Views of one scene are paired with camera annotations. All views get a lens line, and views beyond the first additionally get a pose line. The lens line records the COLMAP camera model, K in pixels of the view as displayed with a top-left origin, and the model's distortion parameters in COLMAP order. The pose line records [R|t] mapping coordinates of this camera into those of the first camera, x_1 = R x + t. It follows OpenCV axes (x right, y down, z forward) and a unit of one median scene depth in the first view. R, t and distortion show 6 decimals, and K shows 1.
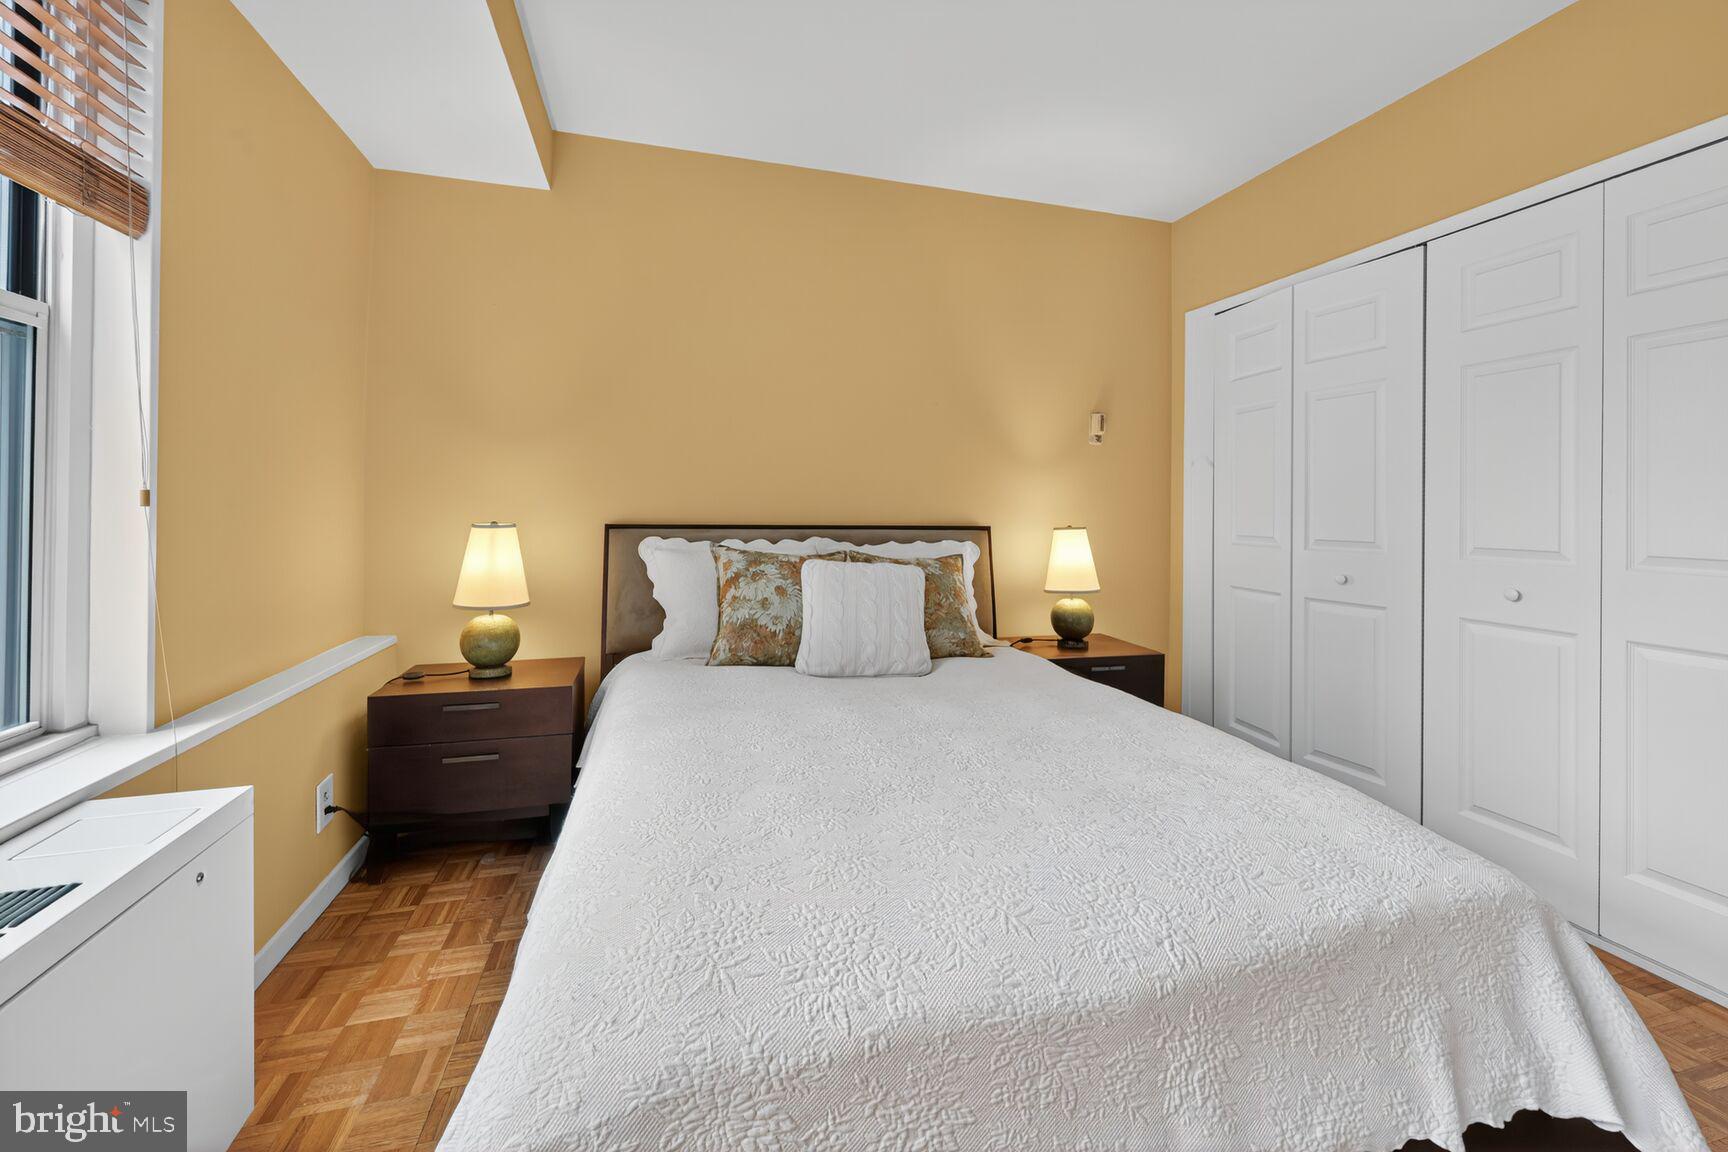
lens RADIAL K [[680.6, 0, 854.5], [0, 680.6, 579.2], [0, 0, 1]] dist [-0.001835, -0.000162]
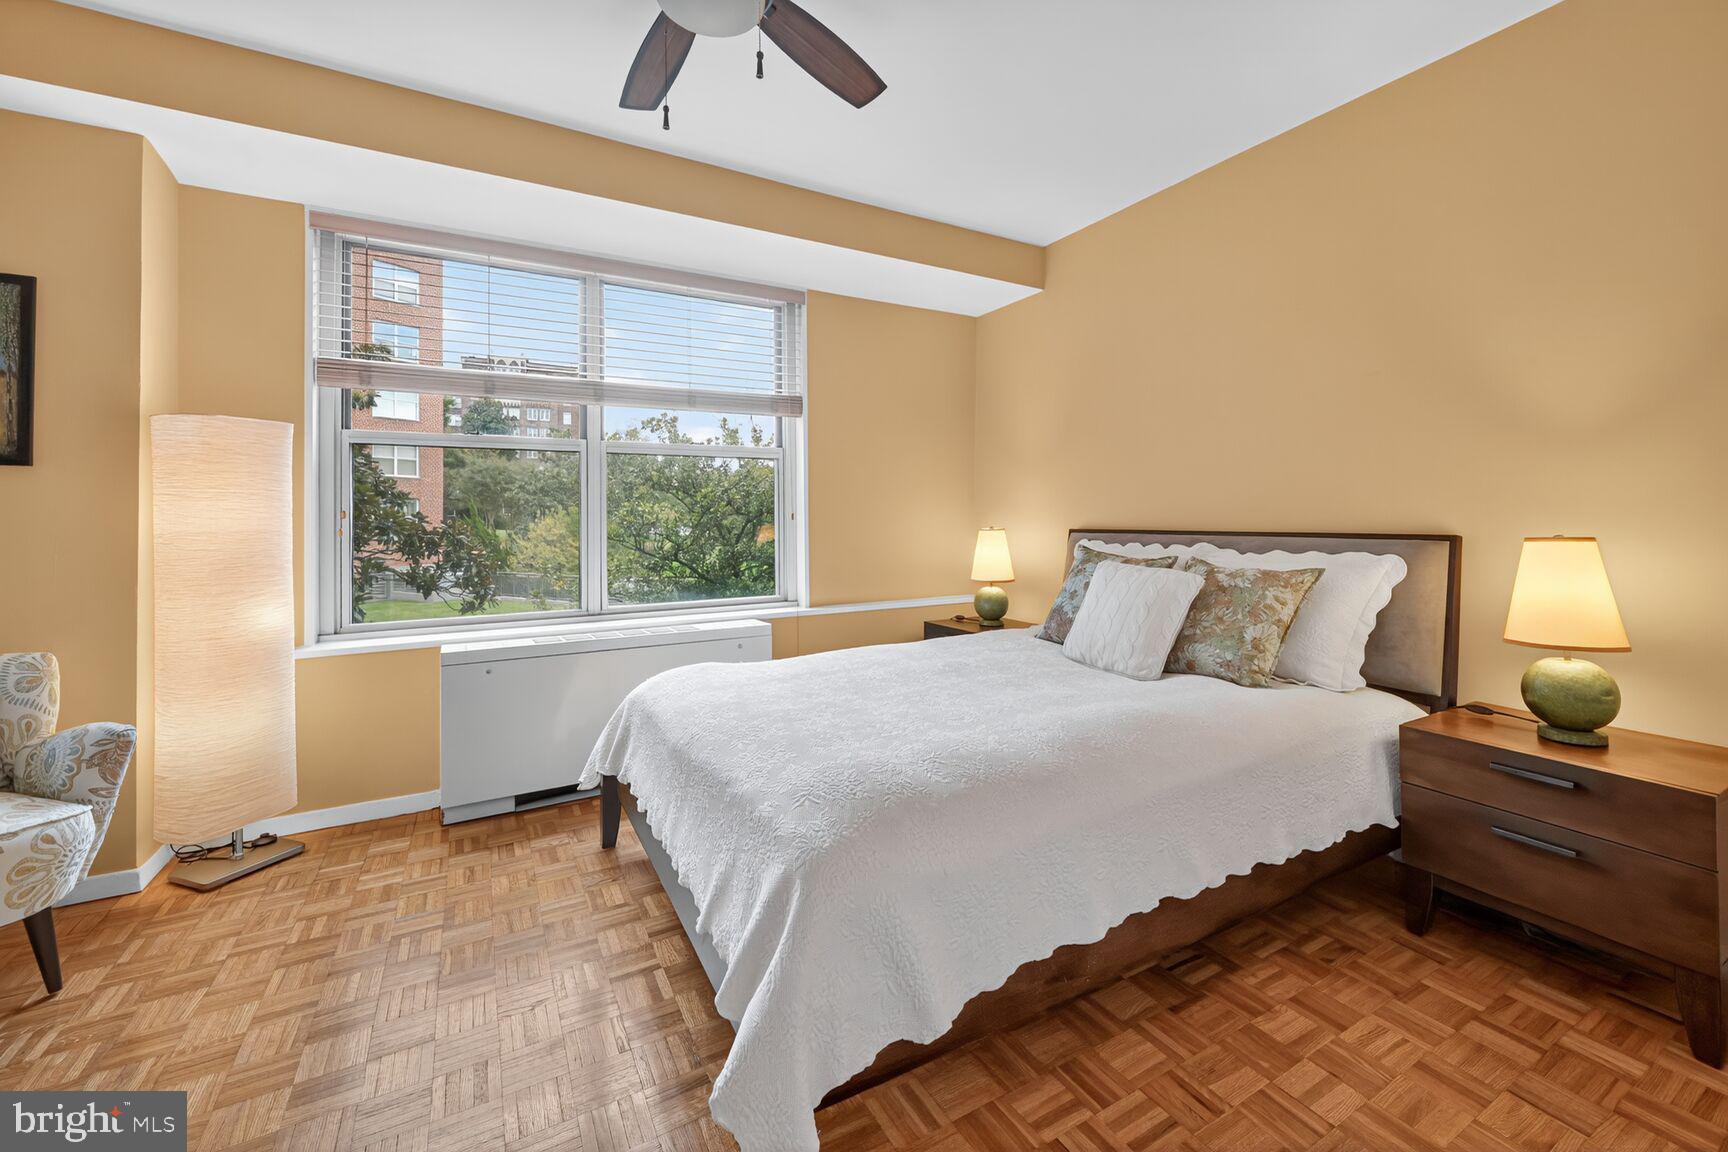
lens RADIAL K [[736.5, 0, 858.0], [0, 736.5, 505.3], [0, 0, 1]] dist [0.000205, -0.000099]
pose [[0.245771, -0.026101, -0.968976, 0.779088], [-0.094043, 0.994280, -0.050635, -0.013450], [0.964755, 0.103570, 0.241911, 0.239295]]
